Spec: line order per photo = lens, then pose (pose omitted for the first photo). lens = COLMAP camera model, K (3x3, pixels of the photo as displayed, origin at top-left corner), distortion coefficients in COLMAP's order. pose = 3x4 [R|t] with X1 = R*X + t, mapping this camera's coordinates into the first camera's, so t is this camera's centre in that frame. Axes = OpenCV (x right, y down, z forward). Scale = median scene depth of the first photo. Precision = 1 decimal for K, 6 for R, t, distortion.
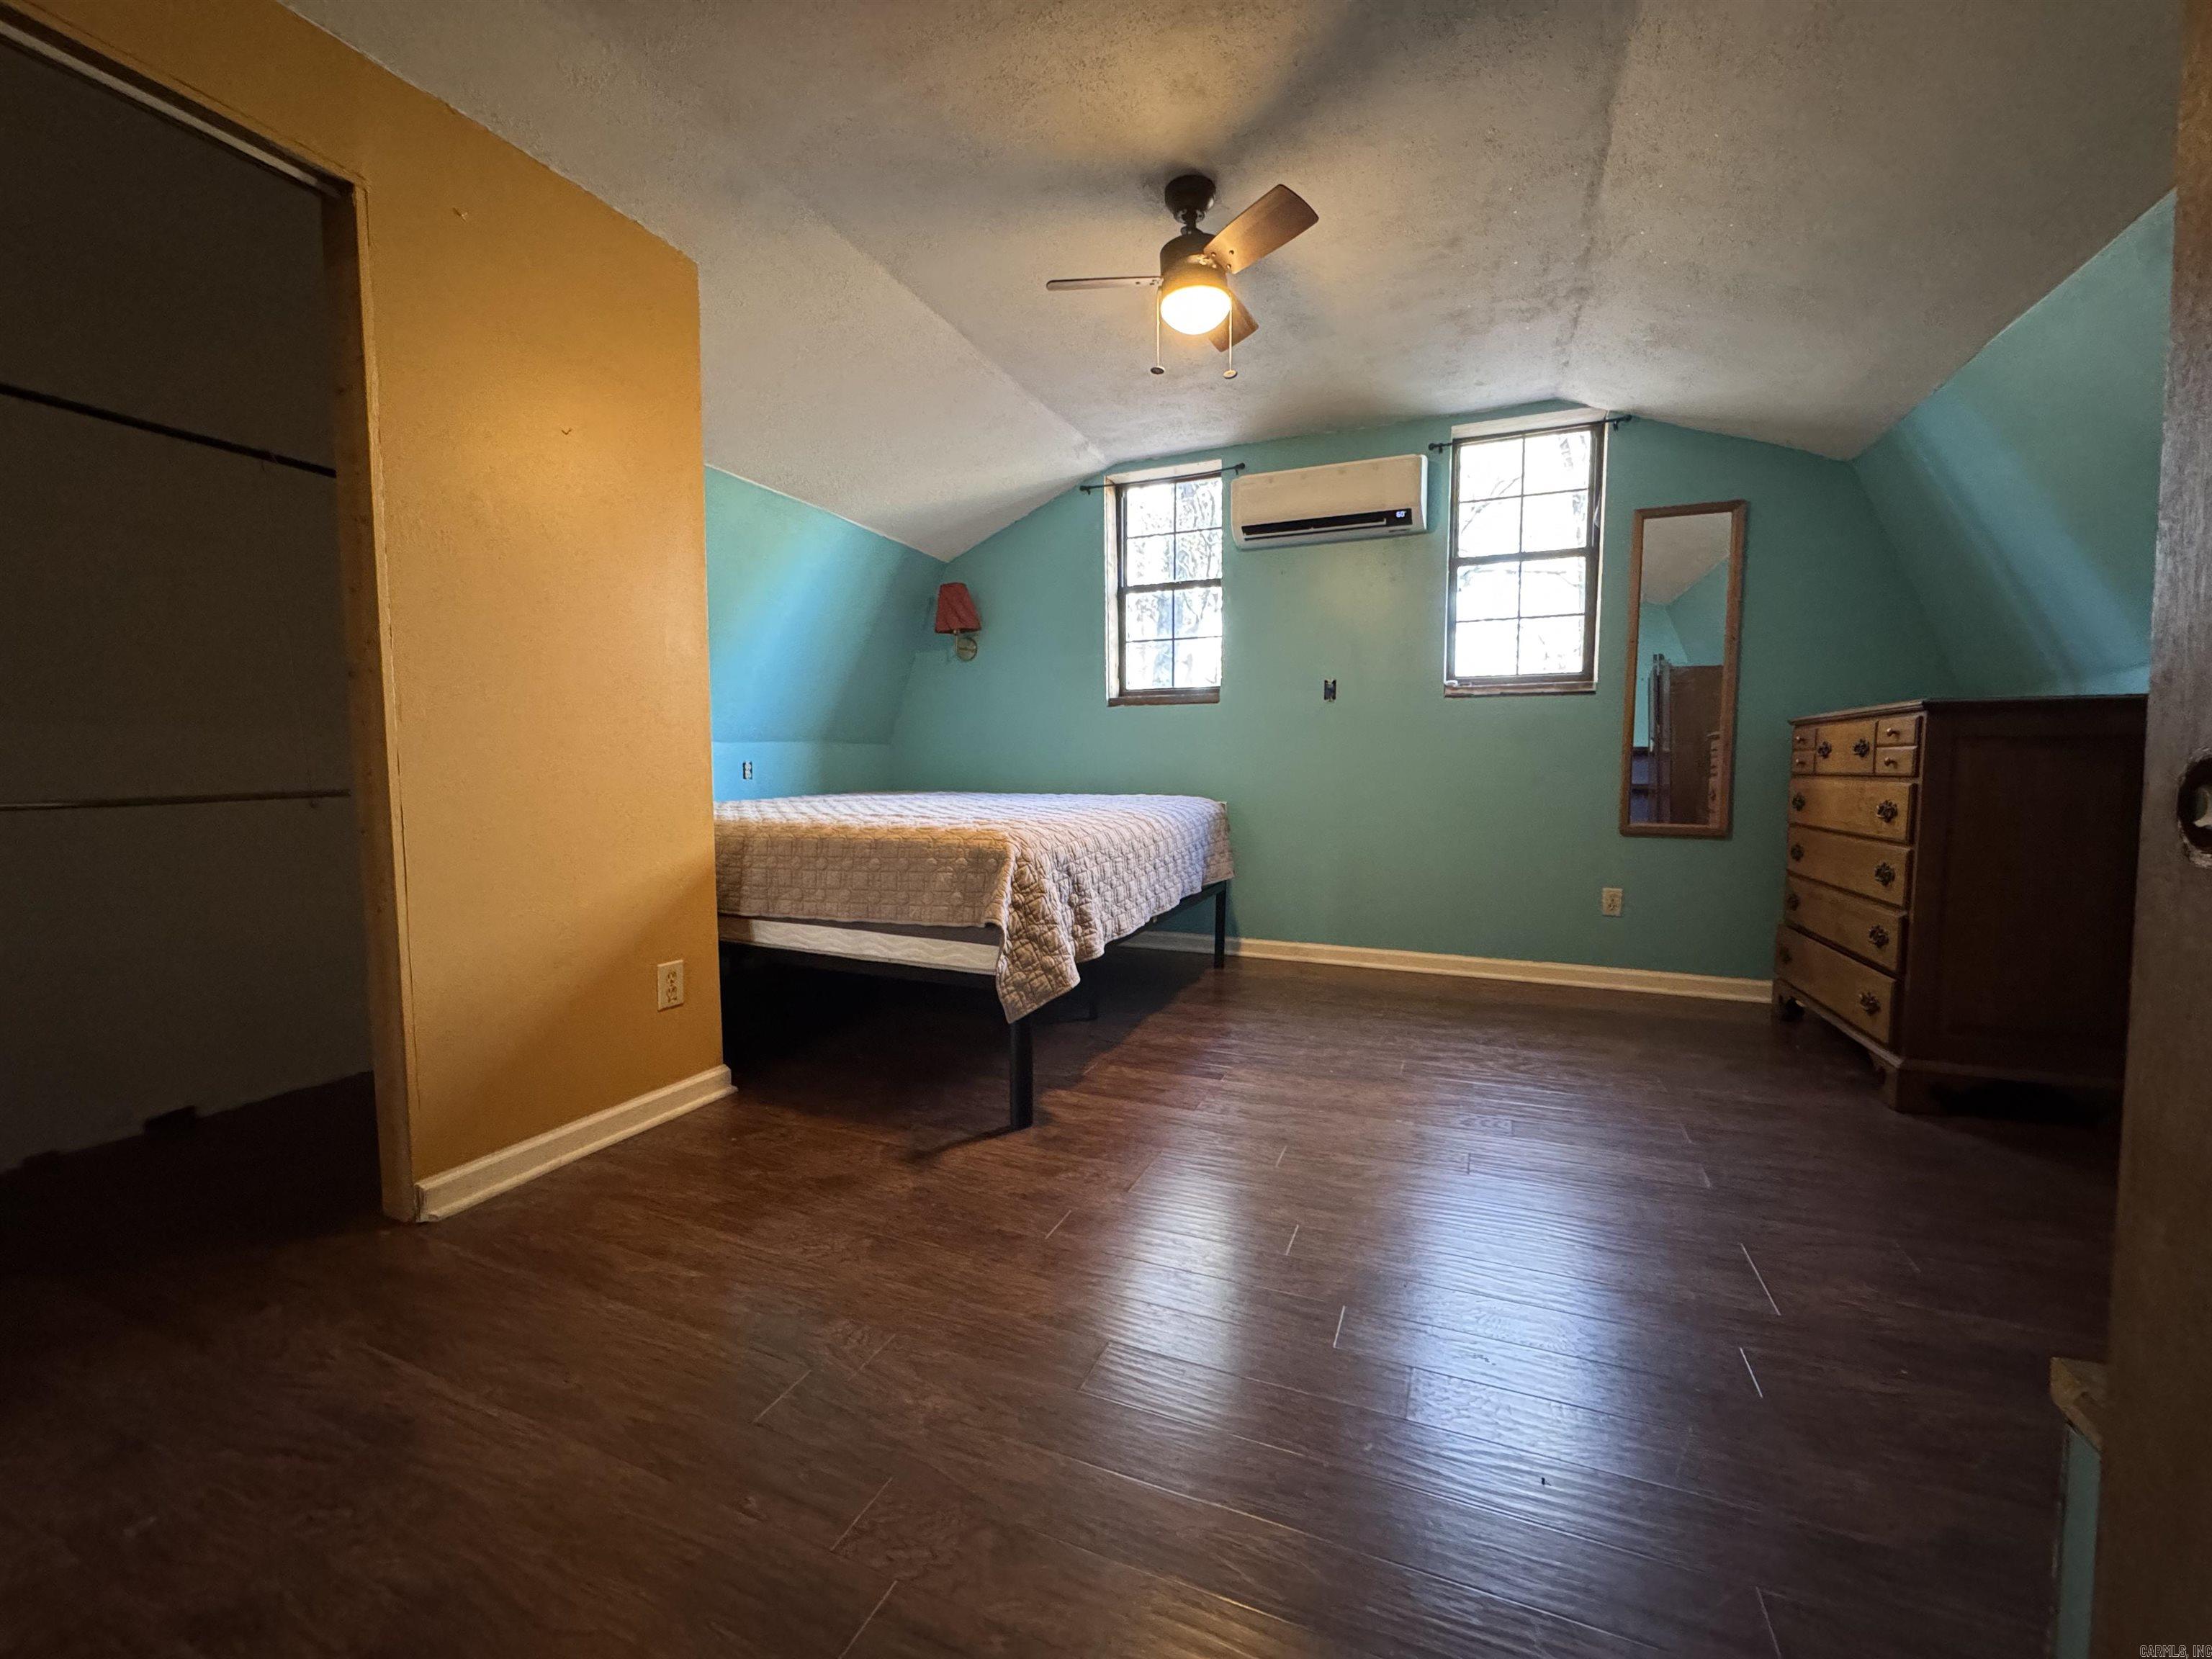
lens RADIAL K [[884.9, 0, 1104.4], [0, 884.9, 830.4], [0, 0, 1]] dist [-0.002223, -0.000360]
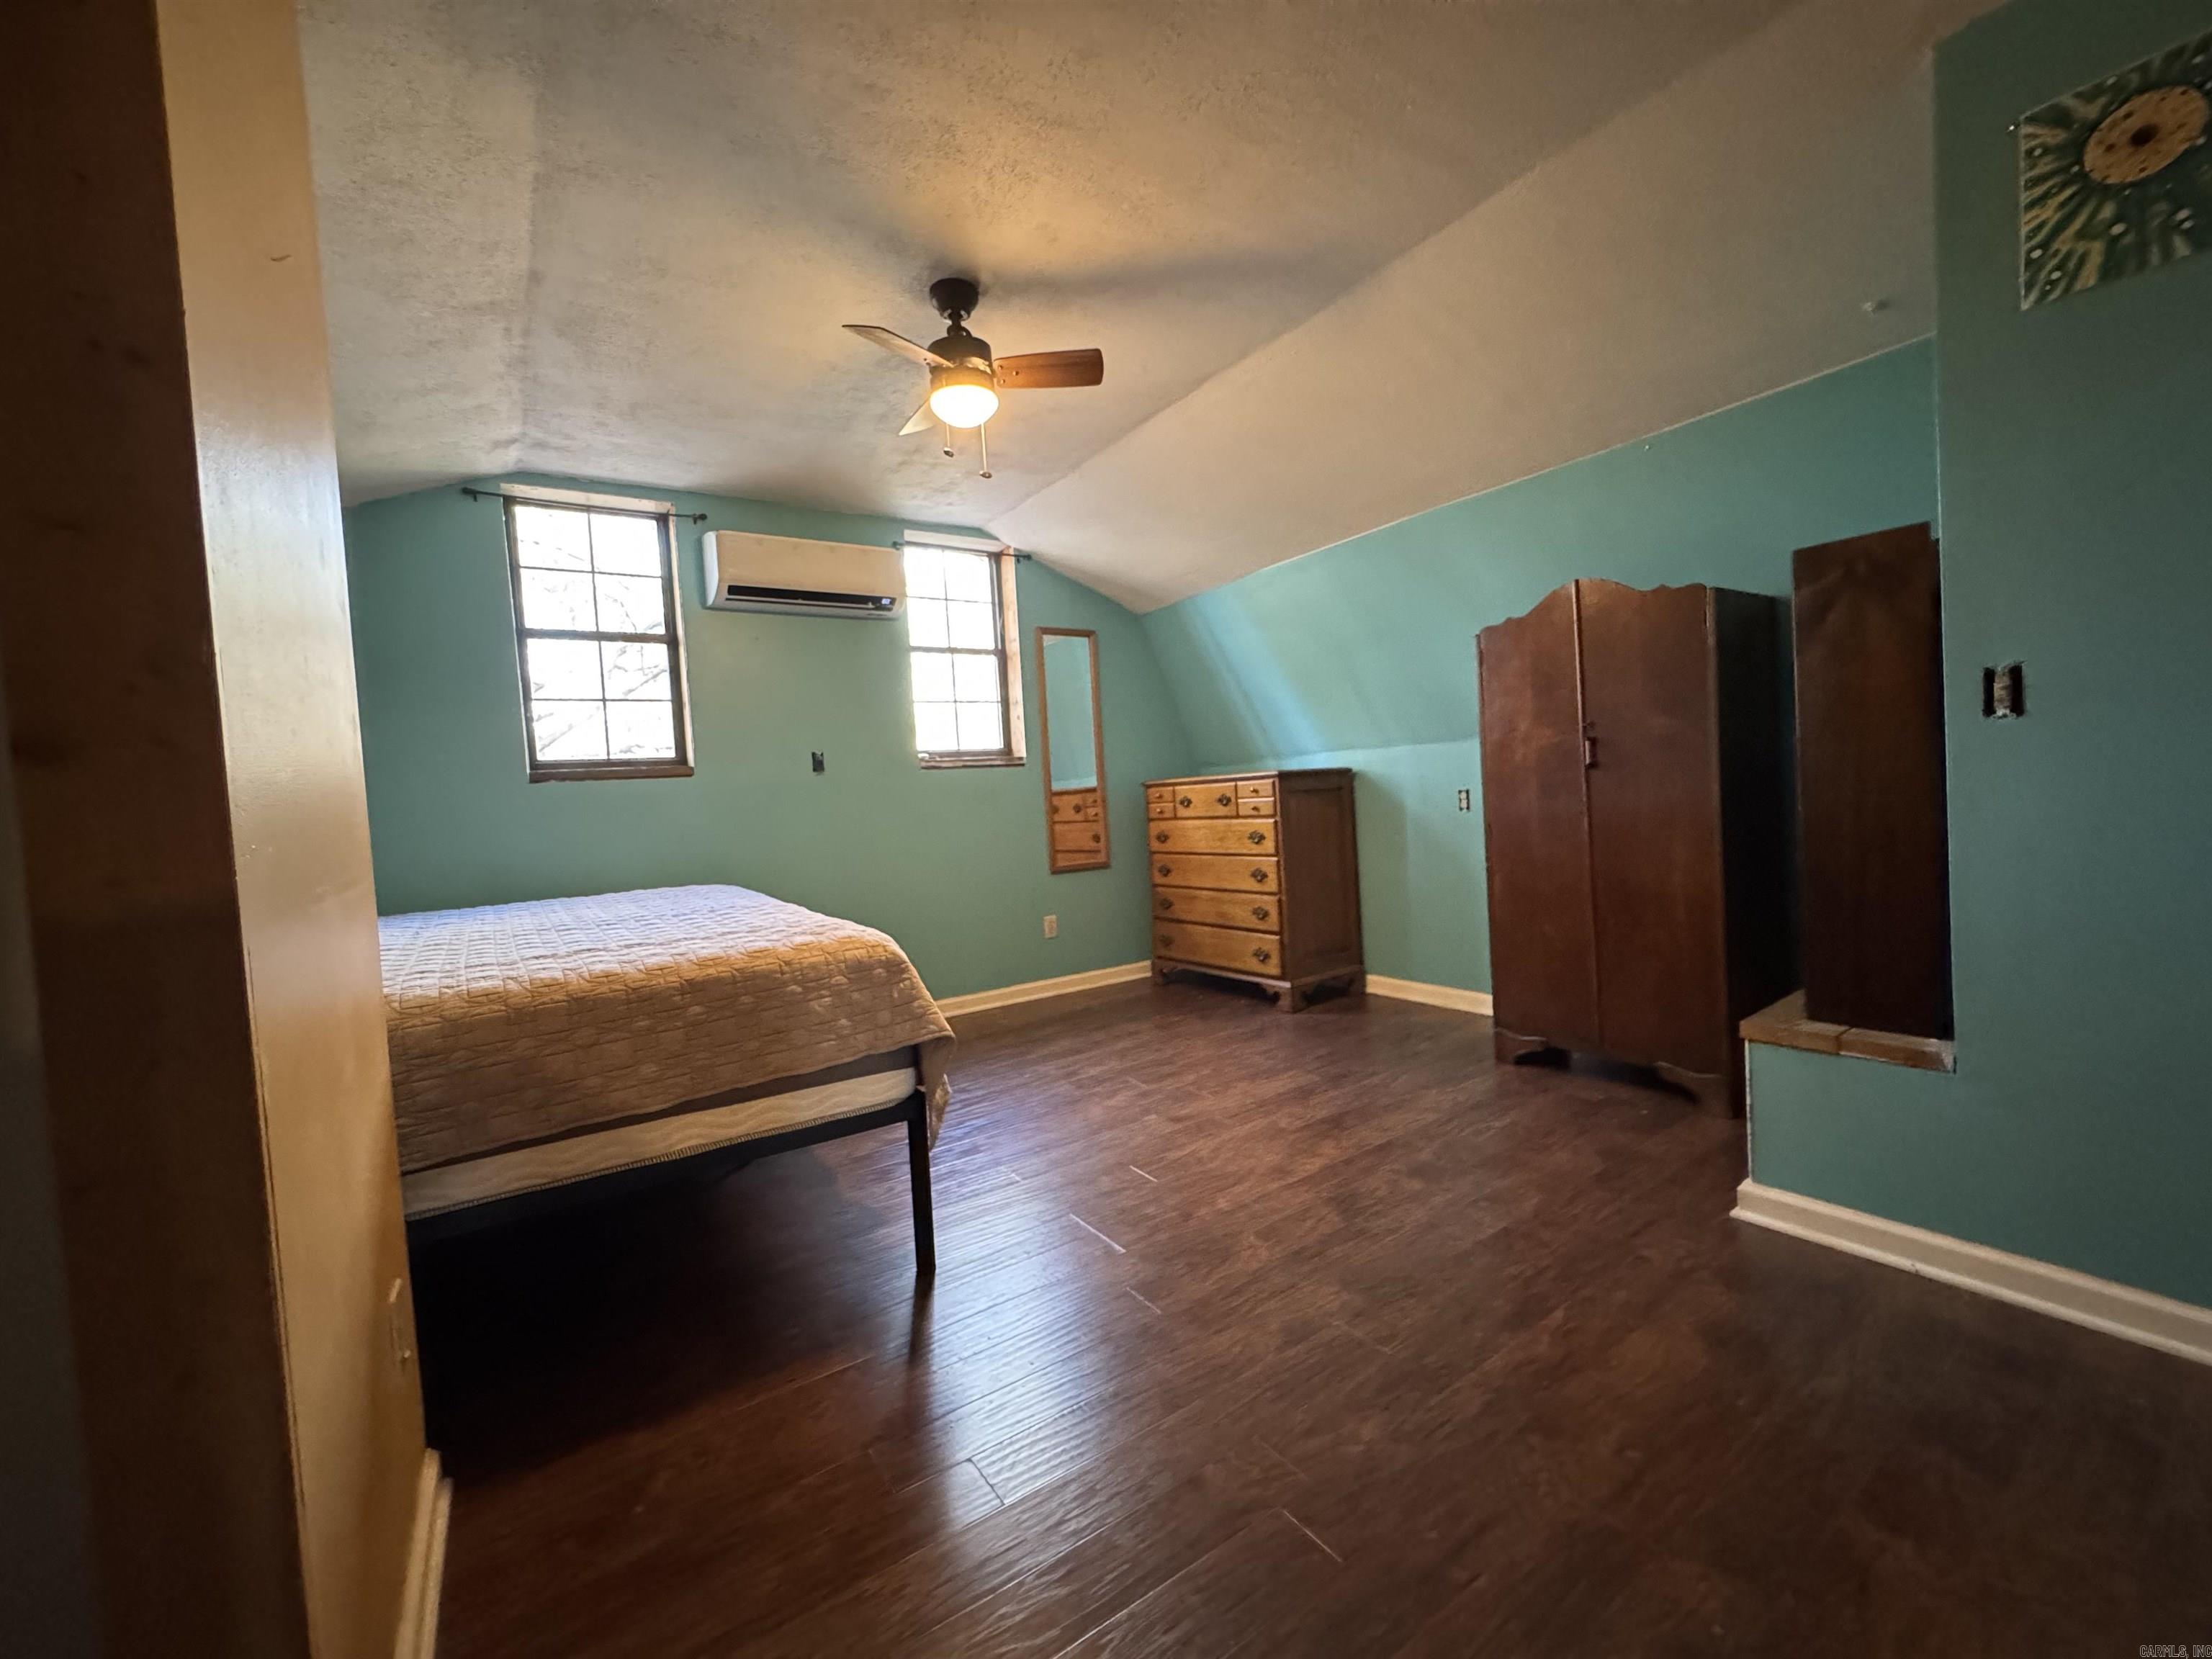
lens RADIAL K [[884.9, 0, 1108.1], [0, 884.9, 829.0], [0, 0, 1]] dist [-0.002223, -0.000360]
pose [[0.544098, -0.064487, 0.836540, -0.495451], [0.124700, 0.992184, -0.004621, -0.048422], [-0.829703, 0.106830, 0.547886, 0.240951]]
